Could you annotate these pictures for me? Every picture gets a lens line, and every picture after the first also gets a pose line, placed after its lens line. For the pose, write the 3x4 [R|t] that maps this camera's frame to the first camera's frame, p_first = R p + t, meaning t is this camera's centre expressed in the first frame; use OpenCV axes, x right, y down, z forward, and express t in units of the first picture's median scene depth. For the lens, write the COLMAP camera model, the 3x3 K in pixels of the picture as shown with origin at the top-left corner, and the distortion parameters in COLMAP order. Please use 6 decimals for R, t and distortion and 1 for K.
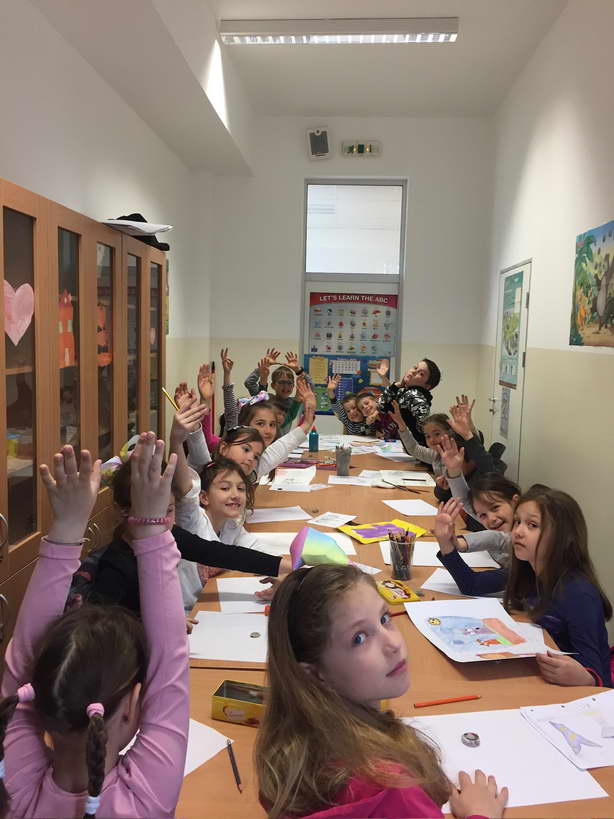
lens RADIAL K [[692.0, 0, 307.3], [0, 692.0, 409.0], [0, 0, 1]] dist [0.075660, -0.104401]
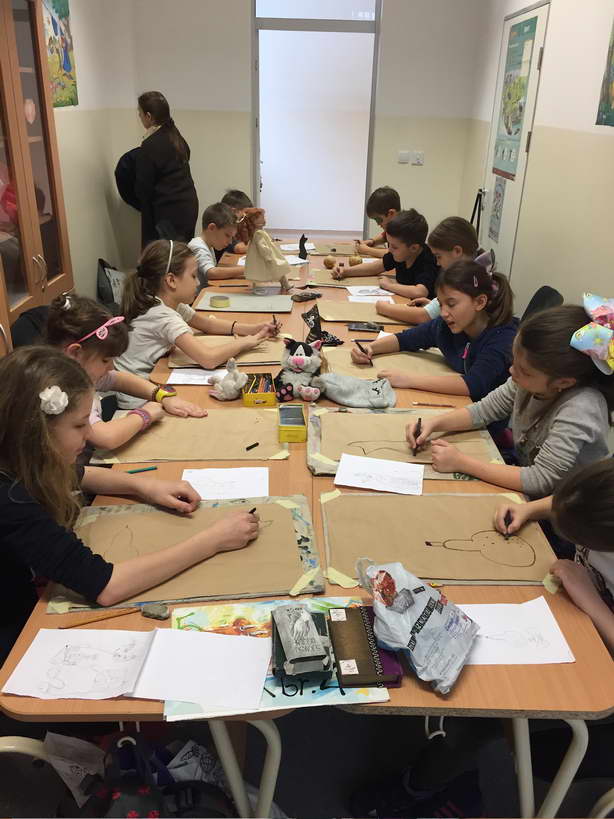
lens RADIAL K [[692.0, 0, 305.6], [0, 692.0, 408.9], [0, 0, 1]] dist [0.075660, -0.104401]
pose [[0.999180, -0.017481, 0.036523, 0.022449], [0.005578, 0.952829, 0.303457, -0.023030], [-0.040105, -0.303005, 0.952145, 0.150477]]
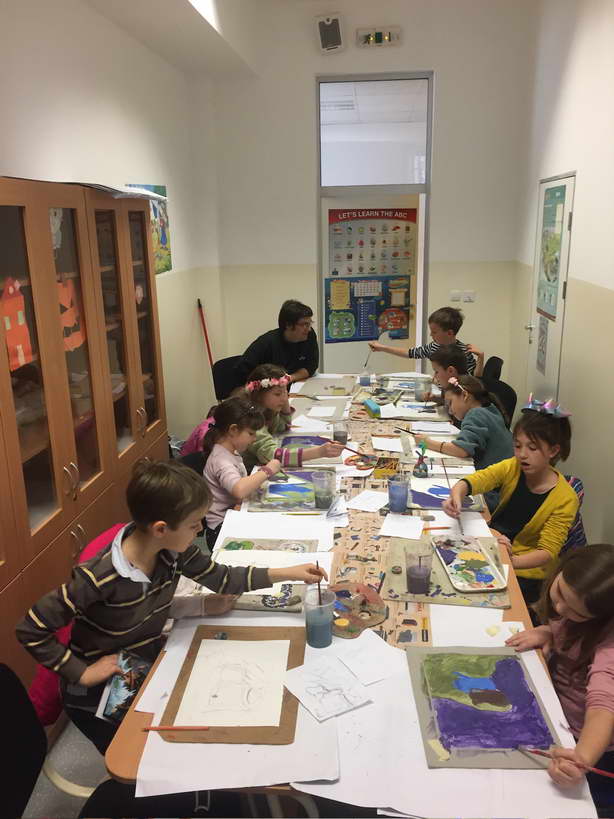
lens RADIAL K [[692.0, 0, 307.7], [0, 692.0, 407.9], [0, 0, 1]] dist [0.075660, -0.104401]
pose [[0.997998, -0.030517, -0.055399, 0.028090], [0.038597, 0.987750, 0.151196, -0.064910], [0.050106, -0.153032, 0.986950, 0.079919]]
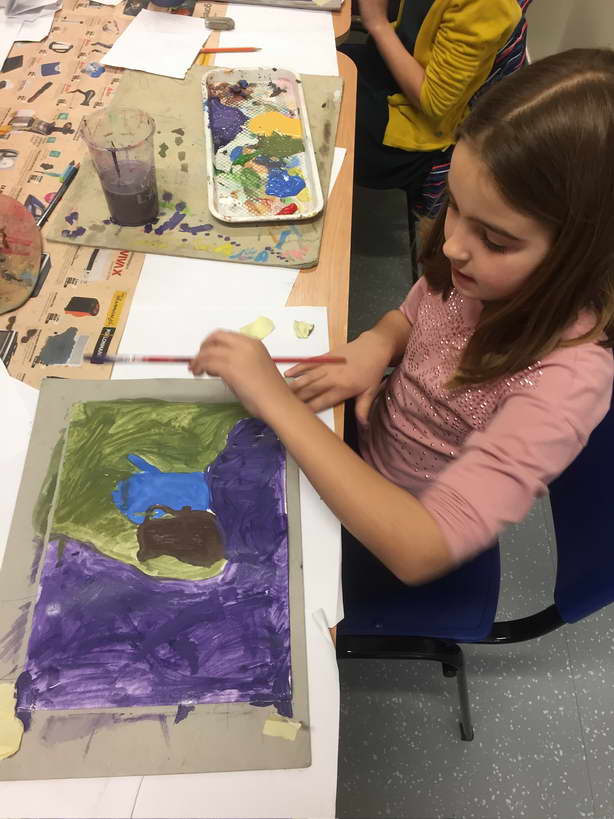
lens RADIAL K [[692.0, 0, 313.6], [0, 692.0, 415.7], [0, 0, 1]] dist [0.075660, -0.104401]
pose [[0.999569, -0.004572, 0.028994, 0.109575], [-0.019048, 0.650528, 0.759243, -0.004672], [-0.022333, -0.759468, 0.650161, 0.303413]]
